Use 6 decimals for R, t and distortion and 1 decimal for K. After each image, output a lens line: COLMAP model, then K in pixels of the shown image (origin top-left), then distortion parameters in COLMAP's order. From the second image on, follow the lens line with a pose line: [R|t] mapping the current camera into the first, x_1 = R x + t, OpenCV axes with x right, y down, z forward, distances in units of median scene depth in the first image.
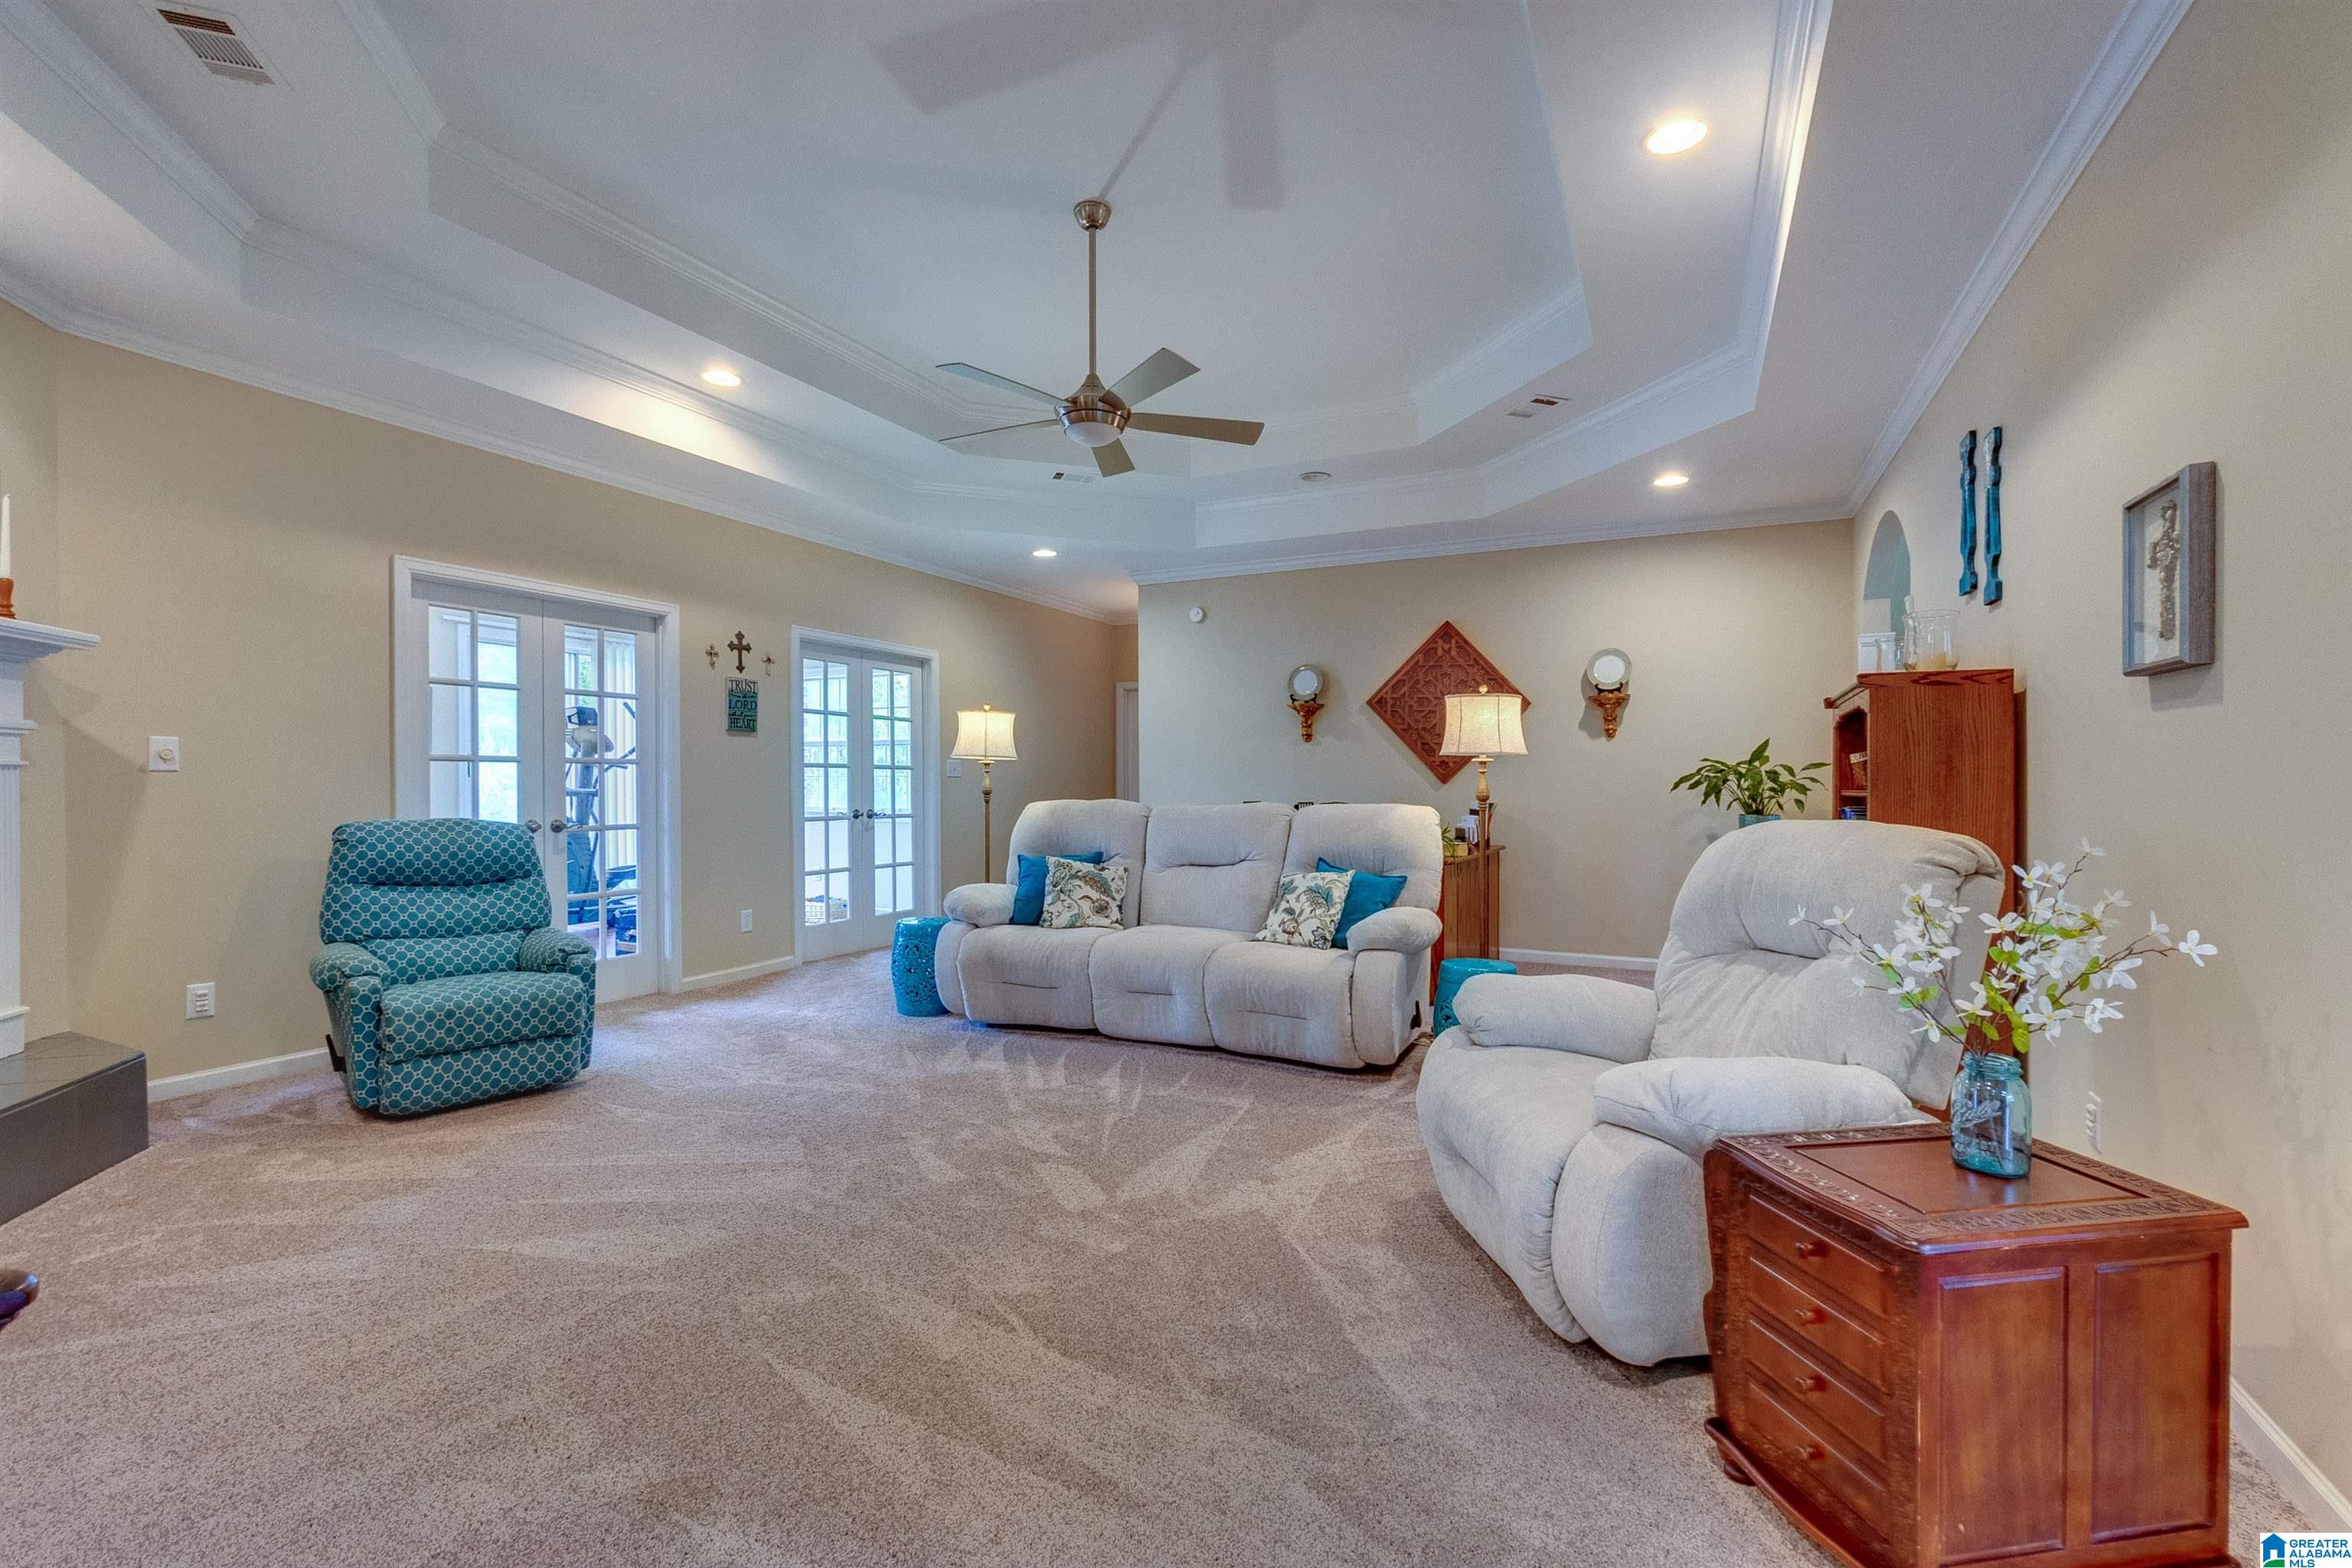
lens RADIAL K [[1022.7, 0, 1163.4], [0, 1022.7, 785.1], [0, 0, 1]] dist [-0.012108, -0.000003]
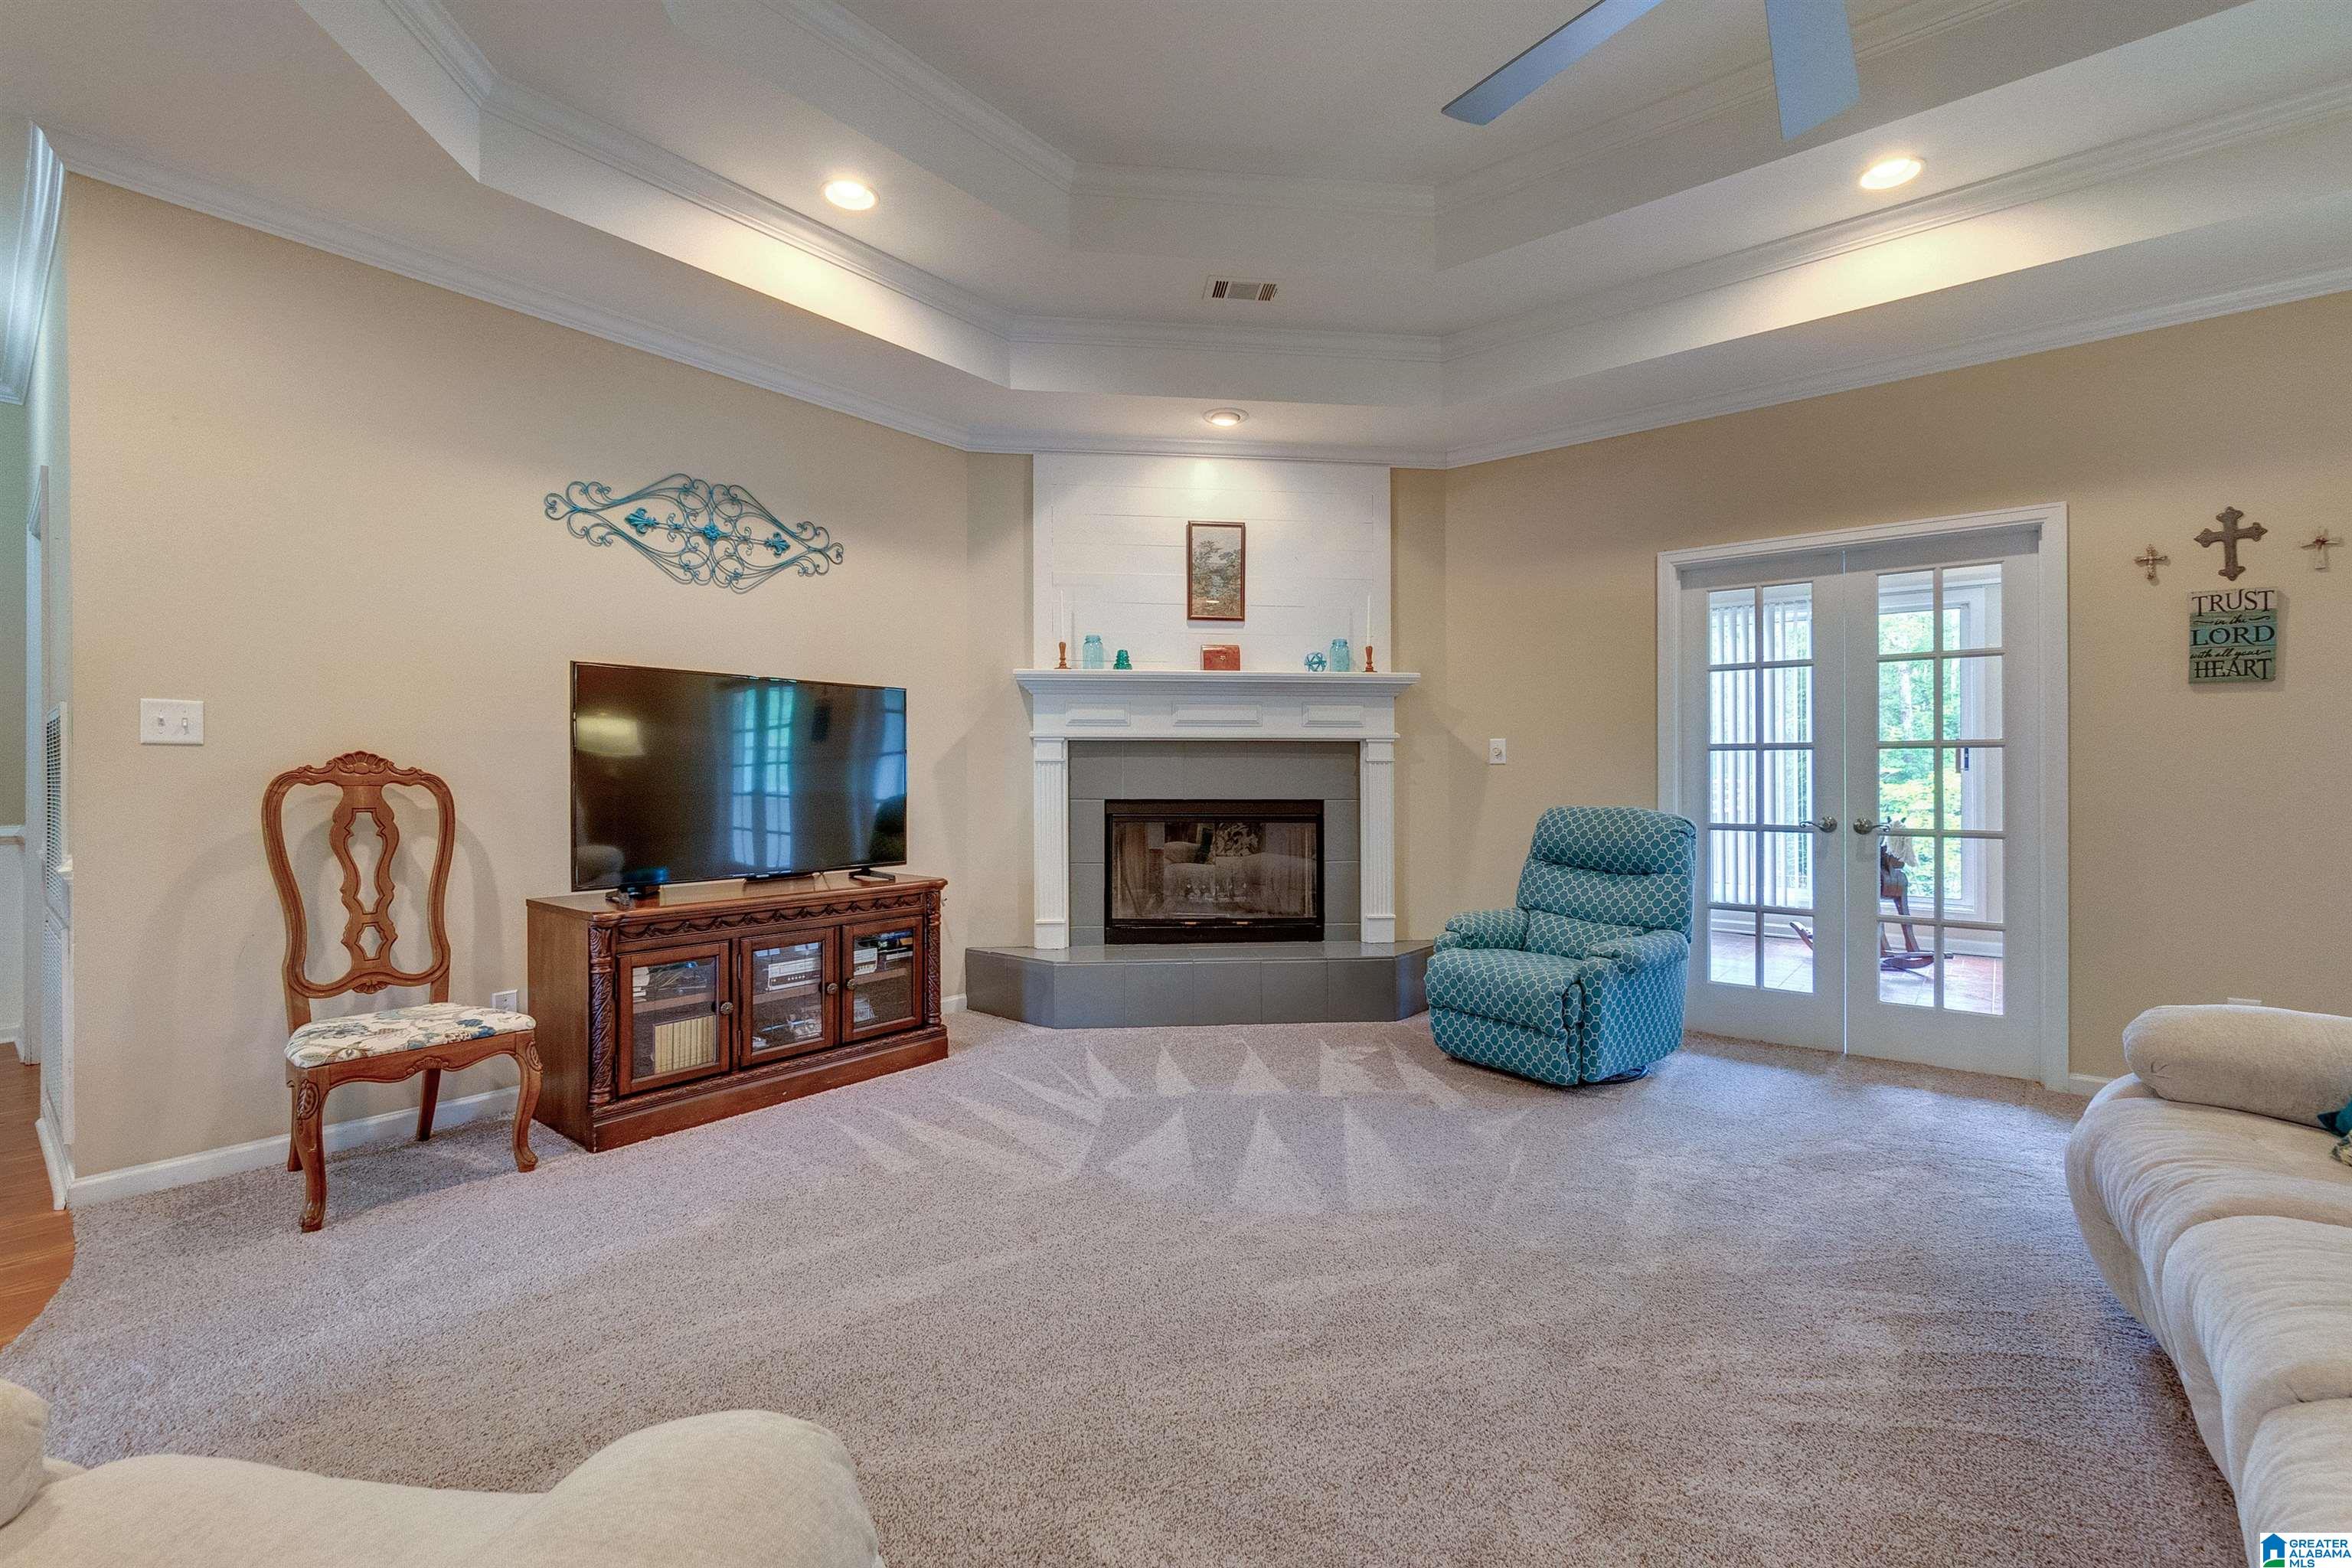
lens RADIAL K [[1022.7, 0, 1160.8], [0, 1022.7, 774.8], [0, 0, 1]] dist [-0.012108, -0.000003]
pose [[-0.249589, 0.003357, -0.968346, 0.391475], [-0.001574, 0.999991, 0.003873, -0.003257], [0.968351, 0.002491, -0.249581, 0.781851]]
